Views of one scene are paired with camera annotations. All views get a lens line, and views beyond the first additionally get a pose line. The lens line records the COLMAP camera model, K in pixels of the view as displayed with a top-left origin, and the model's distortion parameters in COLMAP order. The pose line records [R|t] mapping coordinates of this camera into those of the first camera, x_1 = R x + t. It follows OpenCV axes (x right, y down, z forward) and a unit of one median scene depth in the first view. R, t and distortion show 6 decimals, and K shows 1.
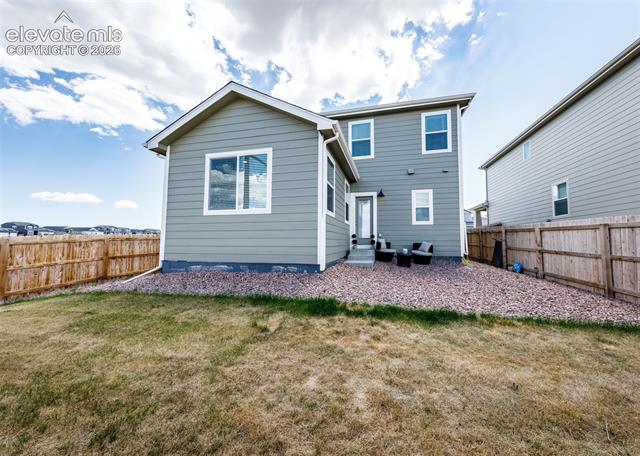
lens RADIAL K [[234.6, 0, 323.7], [0, 234.6, 226.8], [0, 0, 1]] dist [-0.000396, 0.000065]
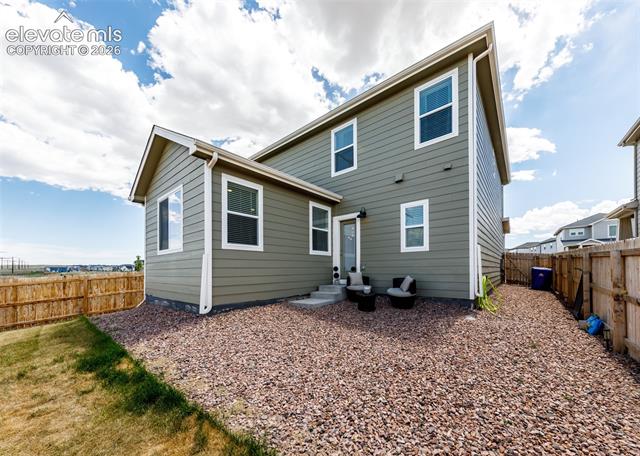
lens RADIAL K [[236.8, 0, 324.8], [0, 236.8, 265.8], [0, 0, 1]] dist [0.002456, 0.000130]
pose [[0.897574, -0.020615, -0.440381, 0.529237], [0.044032, 0.998103, 0.043023, -0.009807], [0.438659, -0.058007, 0.896780, 0.257268]]
